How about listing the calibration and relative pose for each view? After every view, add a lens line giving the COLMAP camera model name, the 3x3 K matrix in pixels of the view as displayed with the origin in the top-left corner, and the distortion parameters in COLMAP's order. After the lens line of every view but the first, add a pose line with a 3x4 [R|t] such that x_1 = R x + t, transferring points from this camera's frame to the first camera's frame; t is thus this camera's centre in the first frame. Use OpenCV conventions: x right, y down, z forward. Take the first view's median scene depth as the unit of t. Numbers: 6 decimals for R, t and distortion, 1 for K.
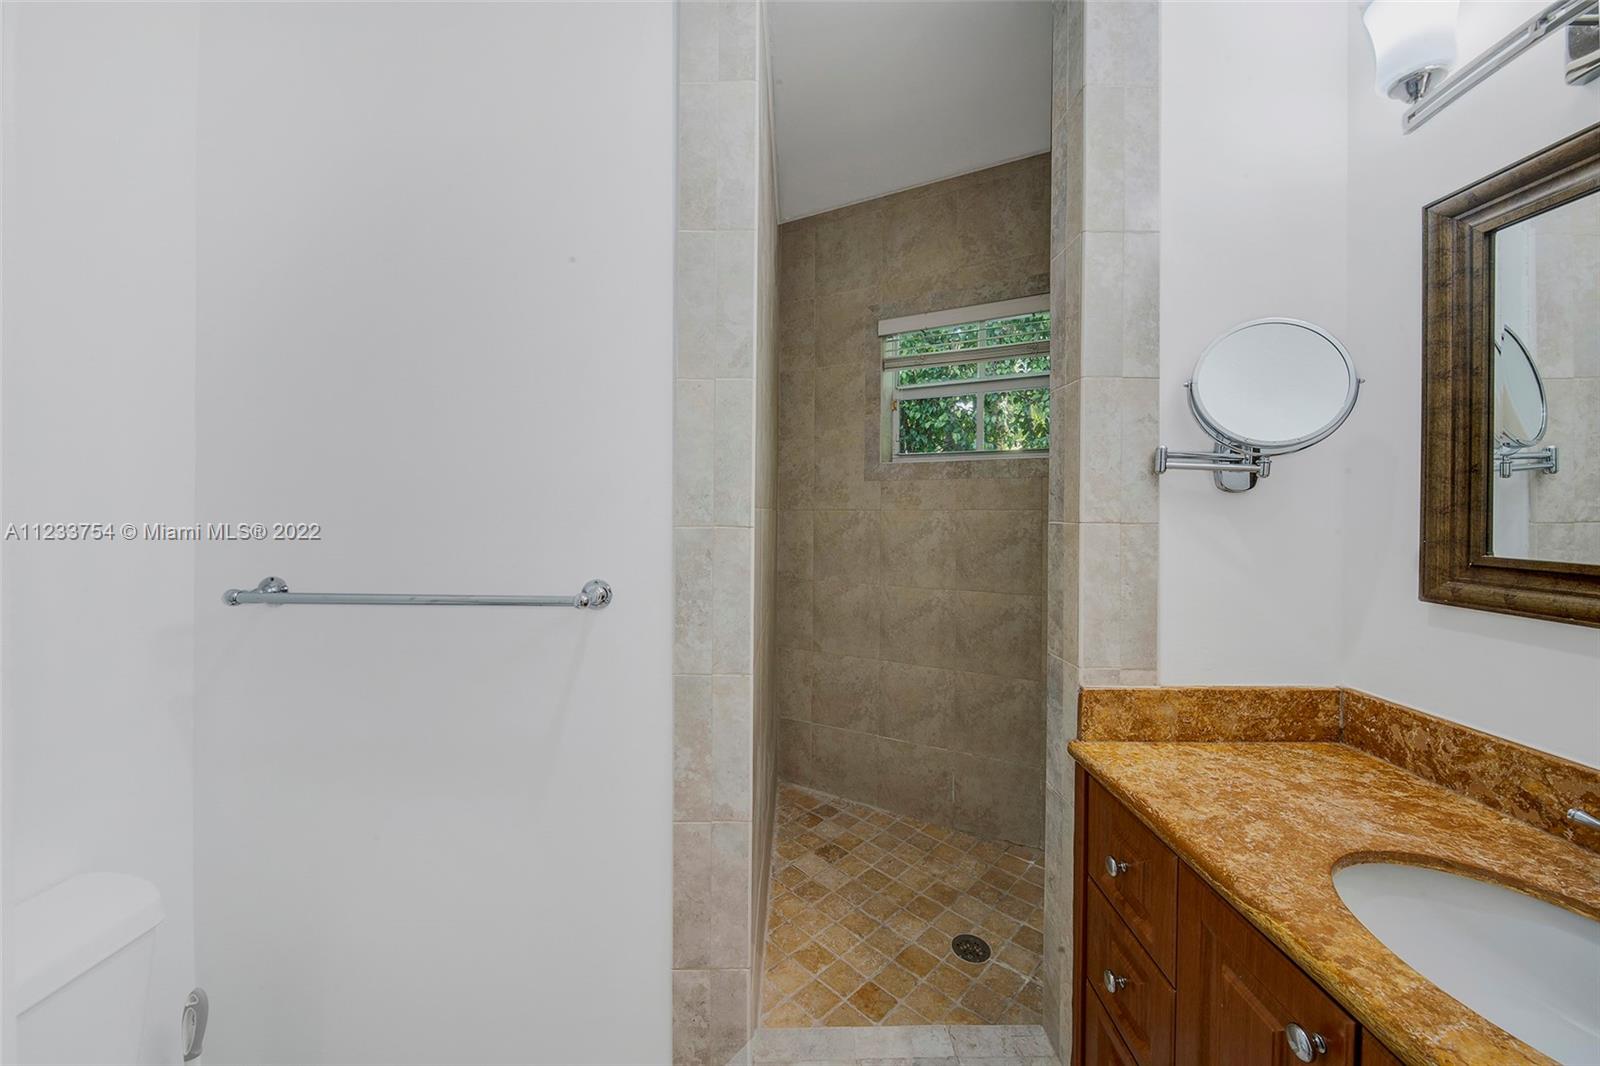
lens RADIAL K [[578.4, 0, 807.4], [0, 578.4, 527.8], [0, 0, 1]] dist [-0.002588, -0.000139]
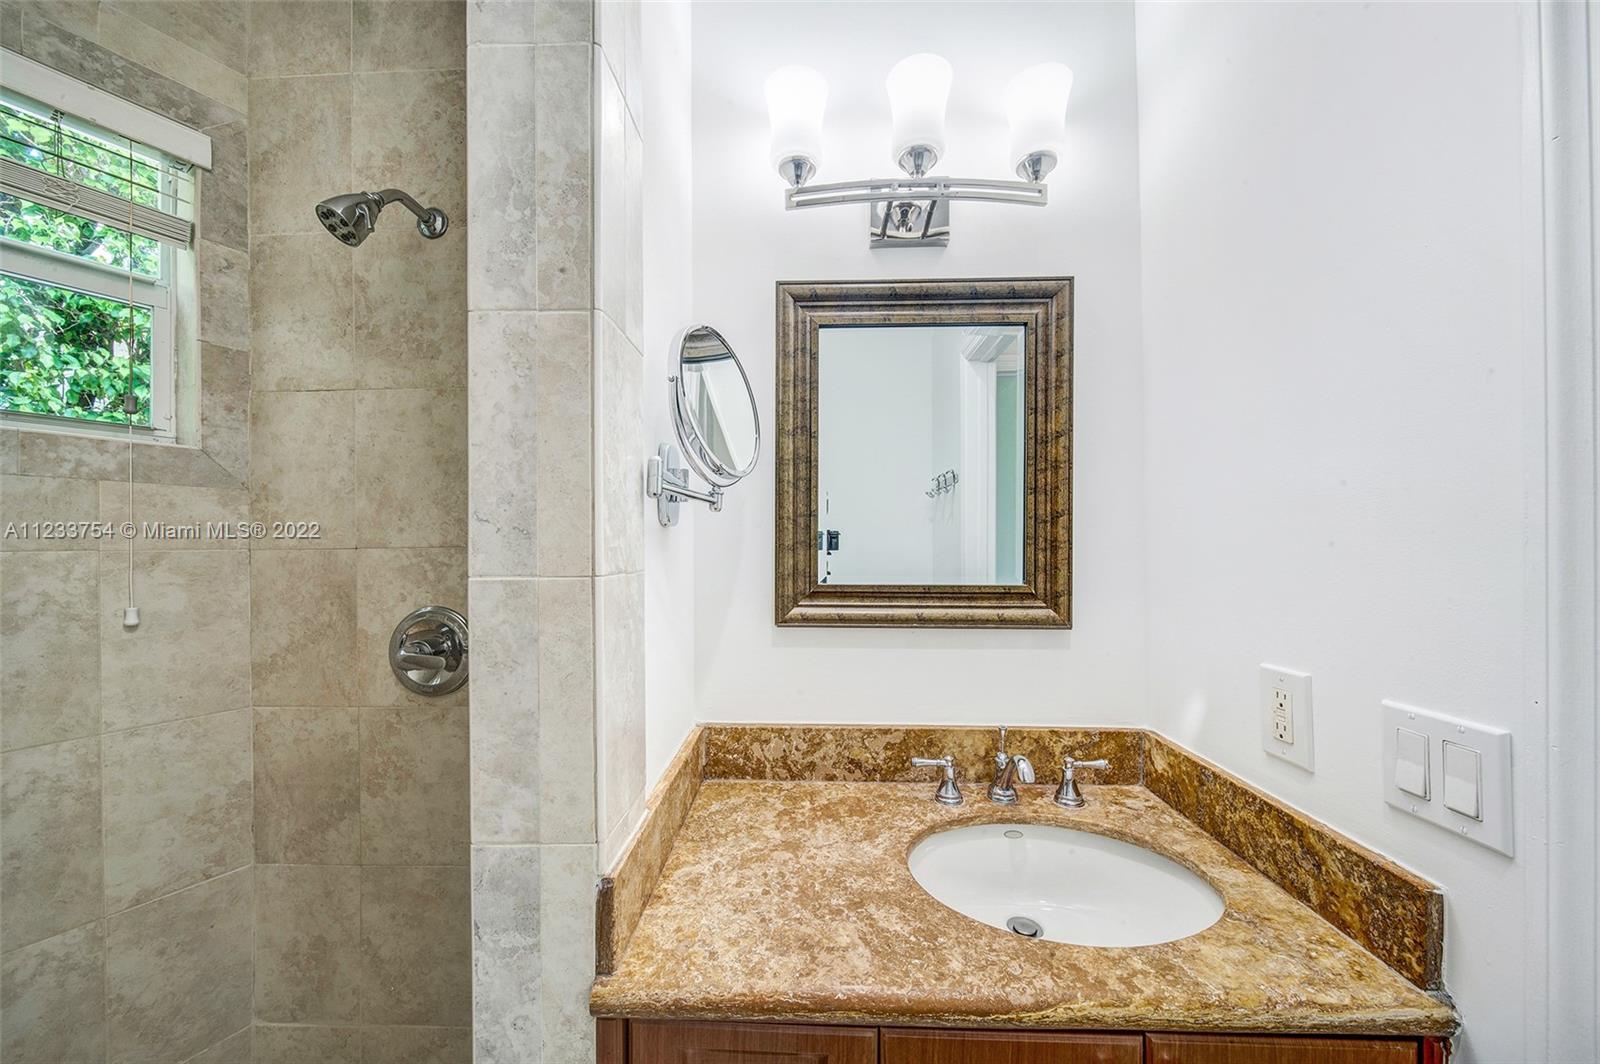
lens RADIAL K [[574.4, 0, 804.5], [0, 574.4, 542.7], [0, 0, 1]] dist [-0.001236, -0.000084]
pose [[0.035971, -0.001763, 0.999351, -0.073680], [0.033108, 0.999452, 0.000571, -0.040600], [-0.998804, 0.033066, 0.036010, 0.951170]]
